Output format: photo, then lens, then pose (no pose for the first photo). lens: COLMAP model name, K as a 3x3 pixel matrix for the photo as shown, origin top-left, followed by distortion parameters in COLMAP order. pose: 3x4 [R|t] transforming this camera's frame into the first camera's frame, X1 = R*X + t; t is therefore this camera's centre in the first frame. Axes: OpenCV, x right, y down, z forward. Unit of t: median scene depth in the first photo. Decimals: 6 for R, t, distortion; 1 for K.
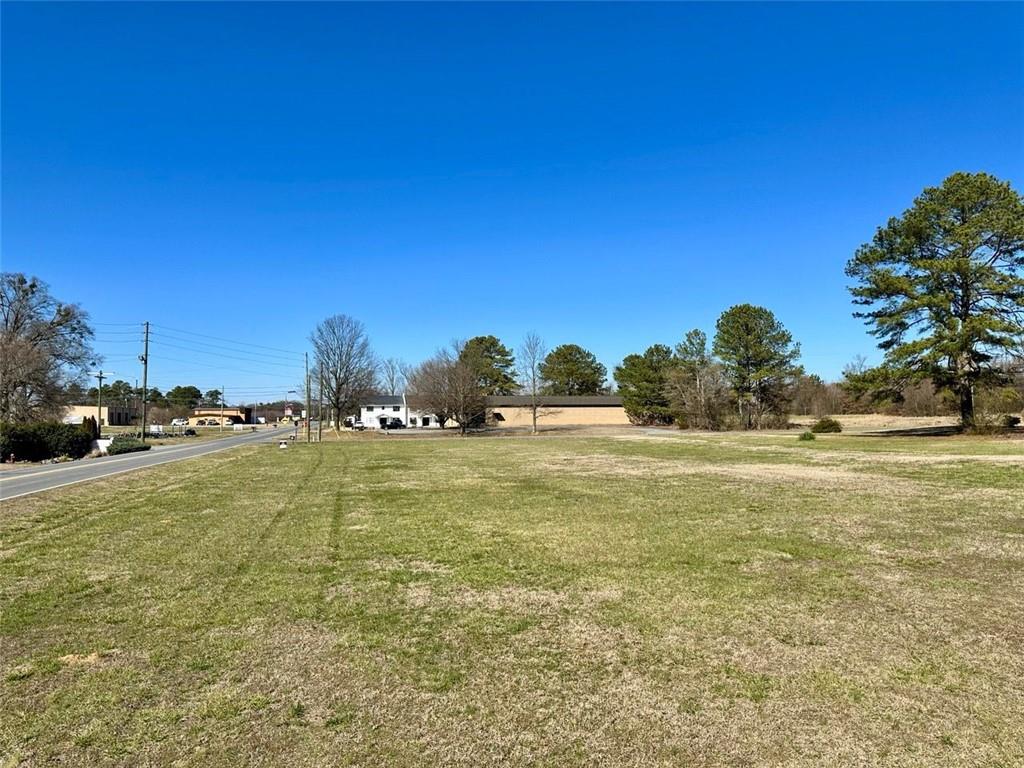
lens RADIAL K [[727.3, 0, 493.1], [0, 727.3, 384.2], [0, 0, 1]] dist [0.044137, -0.049524]
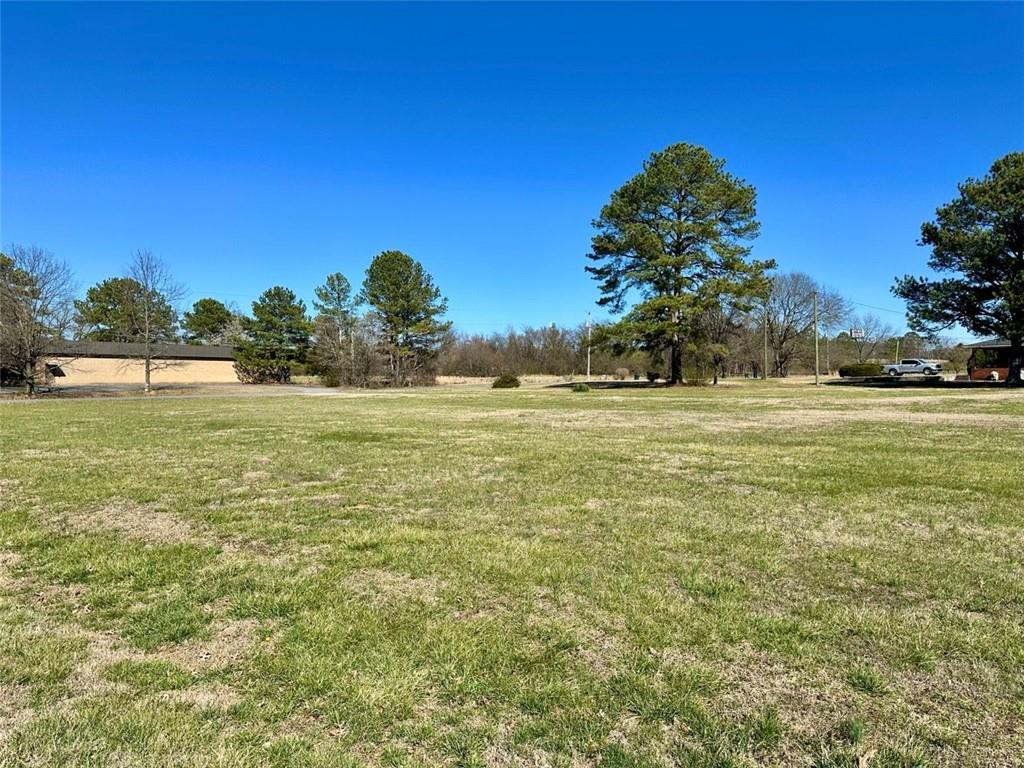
lens RADIAL K [[723.5, 0, 510.1], [0, 723.5, 389.5], [0, 0, 1]] dist [0.063382, -0.007895]
pose [[0.727678, -0.003609, 0.685910, -0.175779], [-0.033868, 0.998577, 0.041185, 0.021687], [-0.685082, -0.053200, 0.726520, 0.226314]]
